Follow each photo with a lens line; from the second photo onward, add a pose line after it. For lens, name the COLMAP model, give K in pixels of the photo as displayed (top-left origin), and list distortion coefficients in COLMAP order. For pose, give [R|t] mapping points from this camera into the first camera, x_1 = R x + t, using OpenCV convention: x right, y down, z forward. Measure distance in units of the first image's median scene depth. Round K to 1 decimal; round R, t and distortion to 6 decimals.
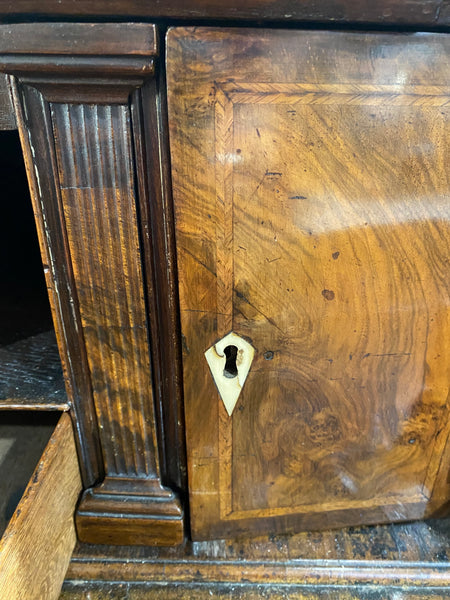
lens RADIAL K [[469.0, 0, 225.3], [0, 469.0, 299.8], [0, 0, 1]] dist [0.014911, -0.017441]
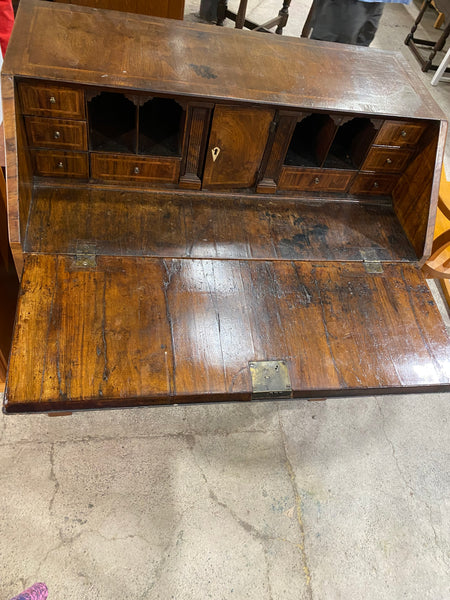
lens RADIAL K [[469.0, 0, 230.5], [0, 469.0, 302.1], [0, 0, 1]] dist [0.014911, -0.017441]
pose [[0.972826, -0.019837, 0.230687, -1.112699], [-0.088284, 0.889277, 0.448767, -0.781852], [-0.214047, -0.456938, 0.863360, -4.563827]]
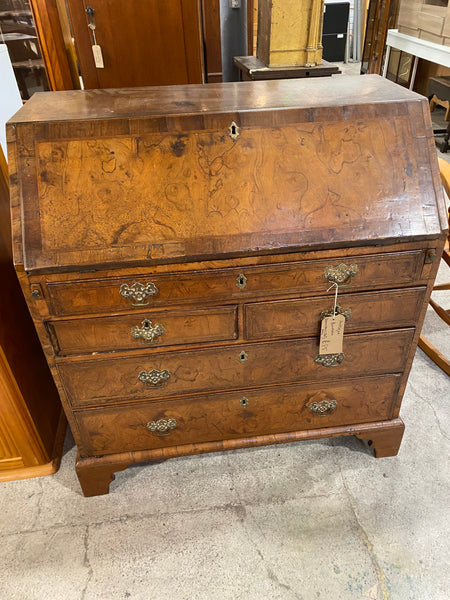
lens RADIAL K [[469.0, 0, 228.6], [0, 469.0, 299.6], [0, 0, 1]] dist [0.014911, -0.017441]
pose [[0.989332, -0.114359, 0.090243, -0.423095], [0.099914, 0.983480, 0.150945, 0.814998], [-0.106014, -0.140318, 0.984414, -4.930504]]
